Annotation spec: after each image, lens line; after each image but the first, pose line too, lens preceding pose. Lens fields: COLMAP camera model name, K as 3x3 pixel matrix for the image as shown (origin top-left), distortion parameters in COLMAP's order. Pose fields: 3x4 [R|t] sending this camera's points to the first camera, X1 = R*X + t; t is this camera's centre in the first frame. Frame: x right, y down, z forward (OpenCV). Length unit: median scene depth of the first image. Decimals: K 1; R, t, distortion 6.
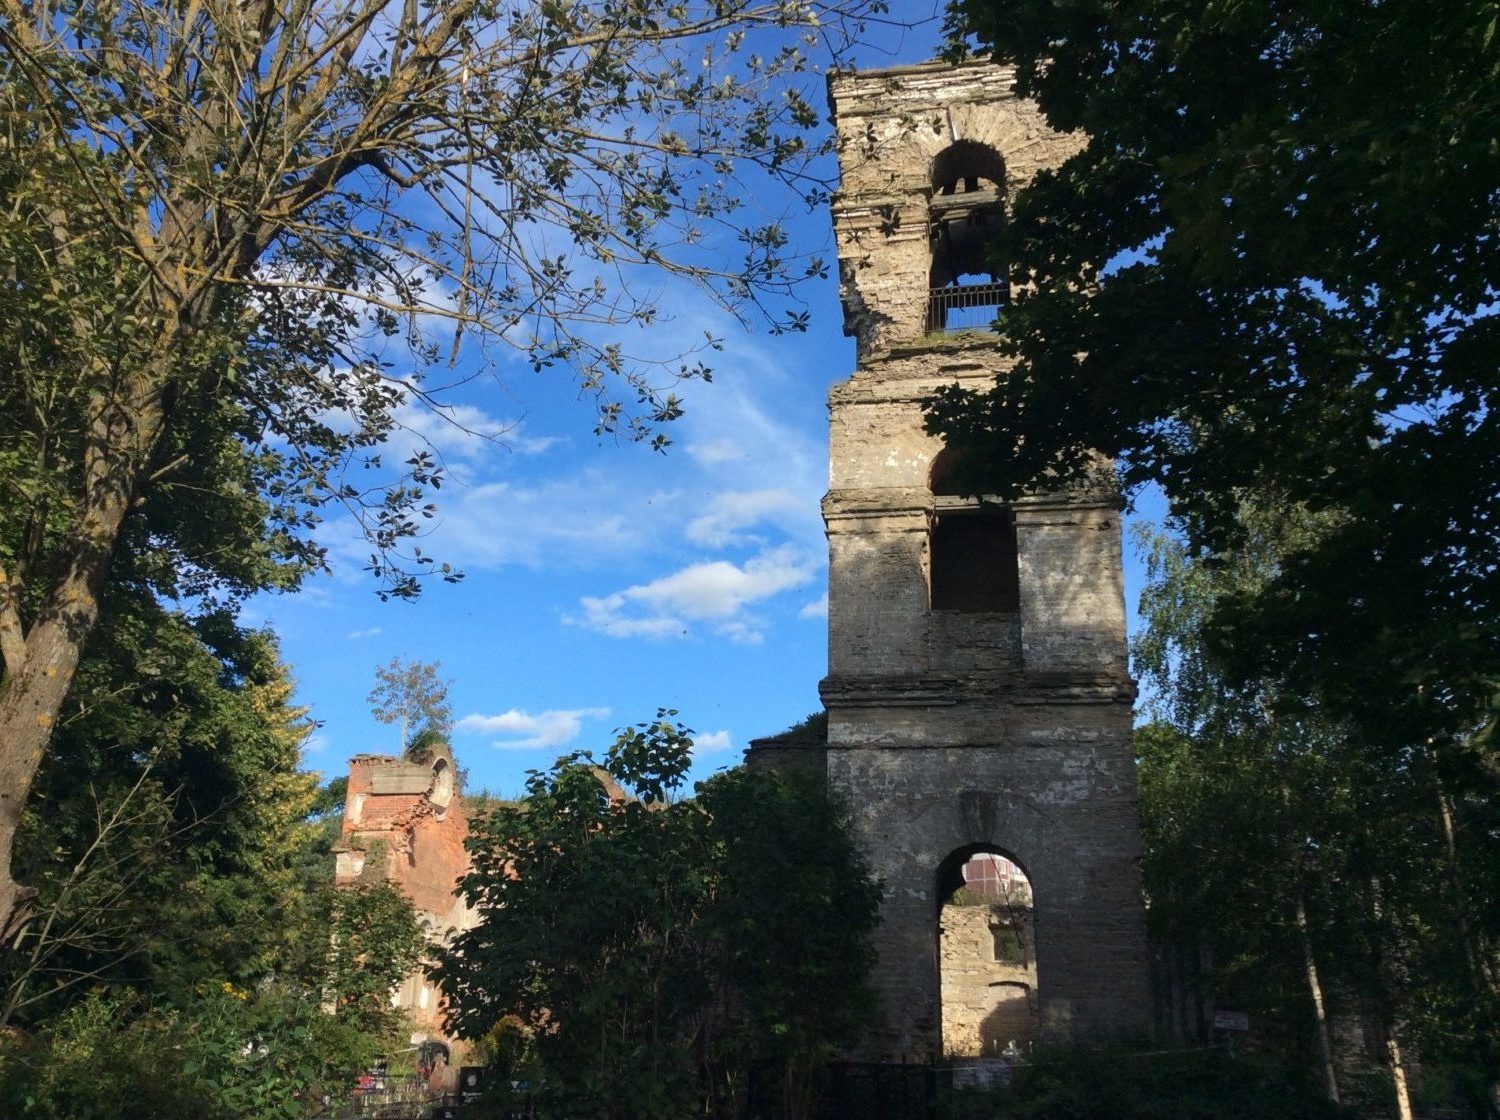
lens RADIAL K [[1354.6, 0, 732.5], [0, 1354.6, 543.1], [0, 0, 1]] dist [0.094825, -0.166820]
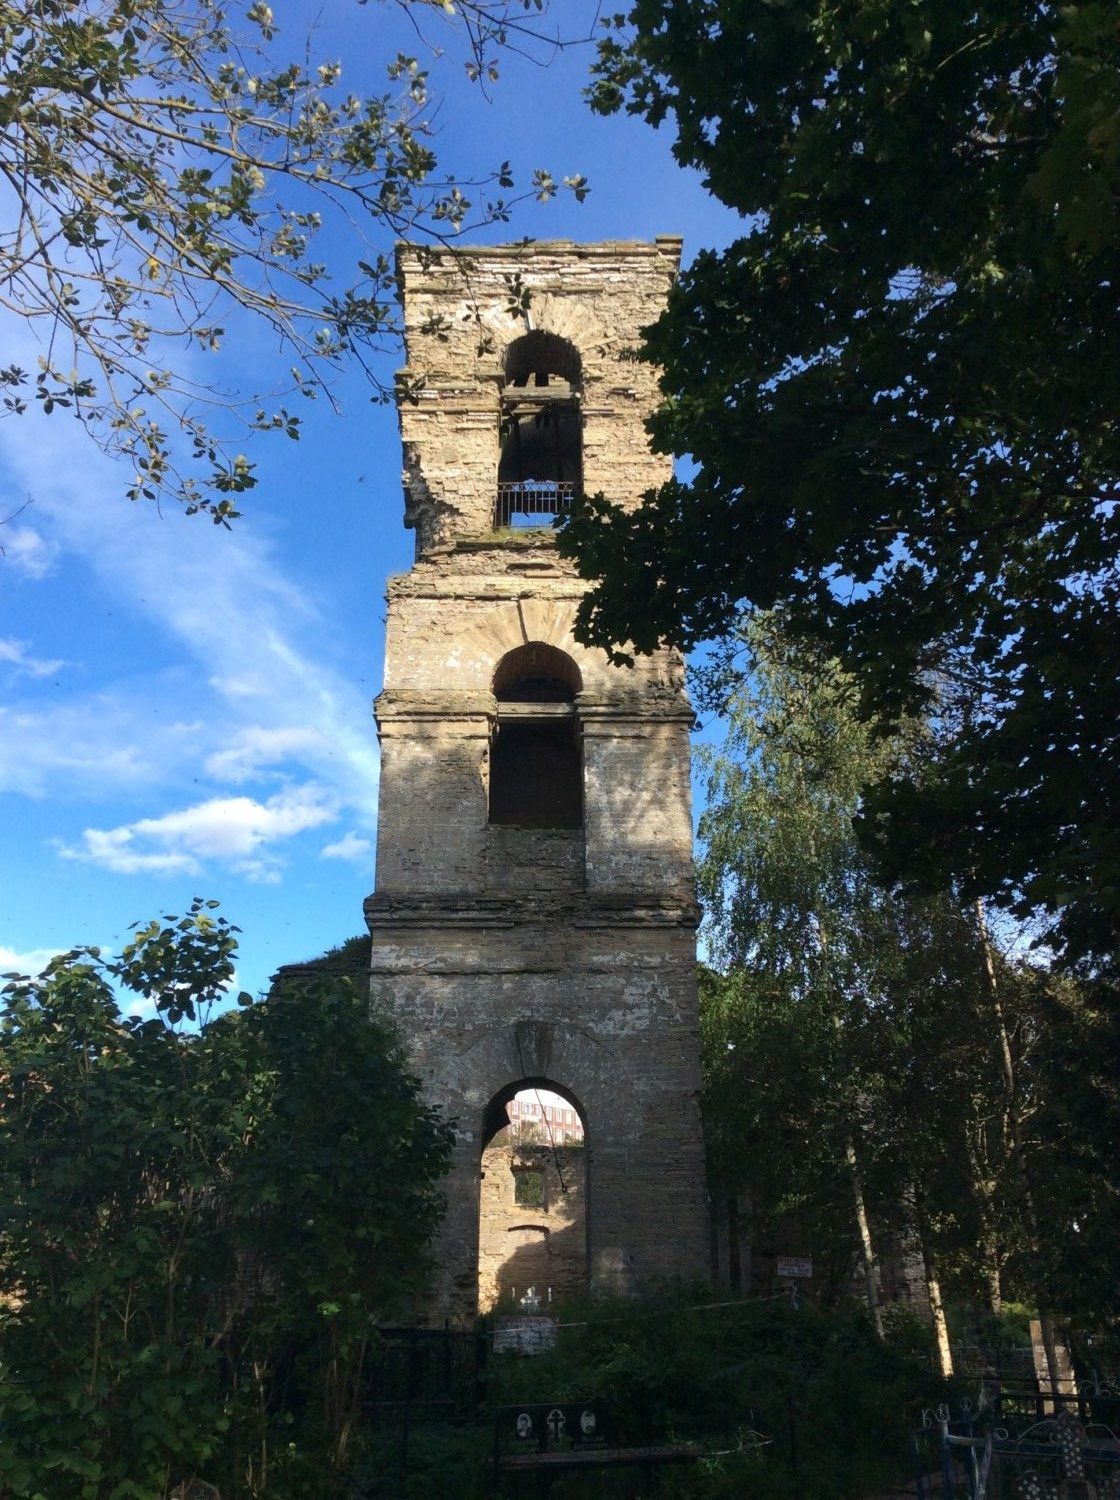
lens RADIAL K [[1354.6, 0, 546.2], [0, 1354.6, 750.3], [0, 0, 1]] dist [0.094825, -0.166820]
pose [[0.976634, 0.046601, 0.209798, -0.011945], [-0.041465, 0.998724, -0.028817, 0.024894], [-0.210873, 0.019444, 0.977320, 0.095248]]
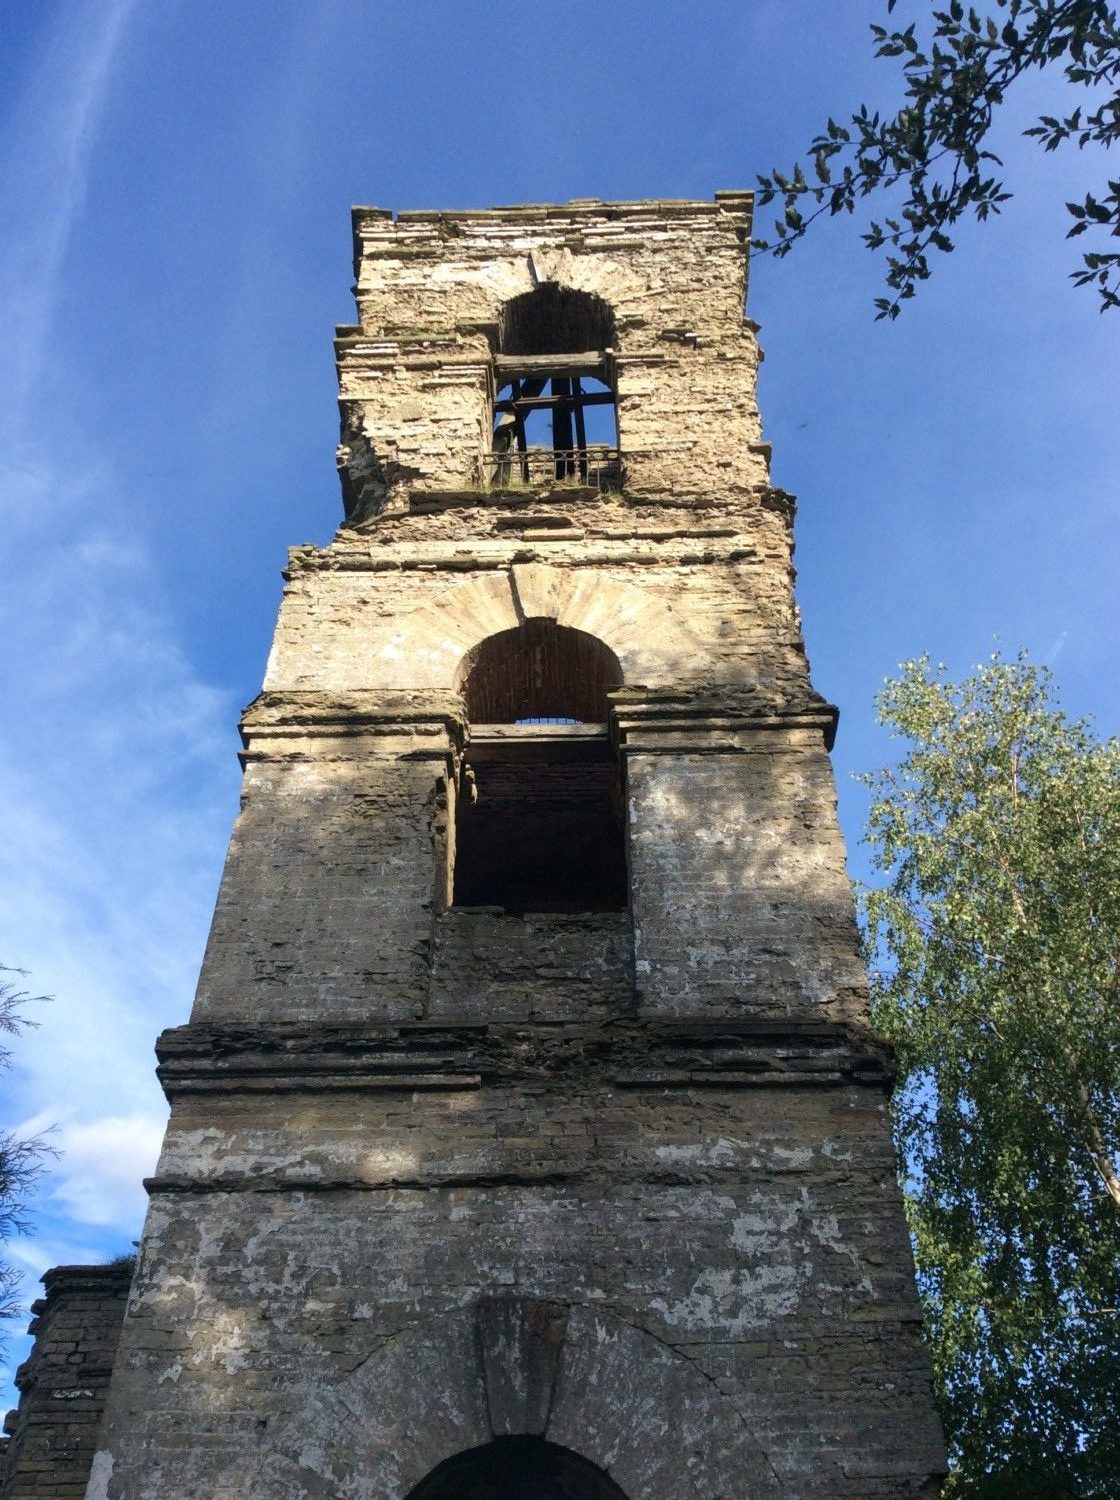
lens RADIAL K [[1354.6, 0, 550.5], [0, 1354.6, 747.3], [0, 0, 1]] dist [0.094825, -0.166820]
pose [[0.984335, 0.103584, 0.142674, 0.113390], [-0.039738, 0.918739, -0.392861, 0.184275], [-0.171774, 0.381037, 0.908463, 0.567476]]
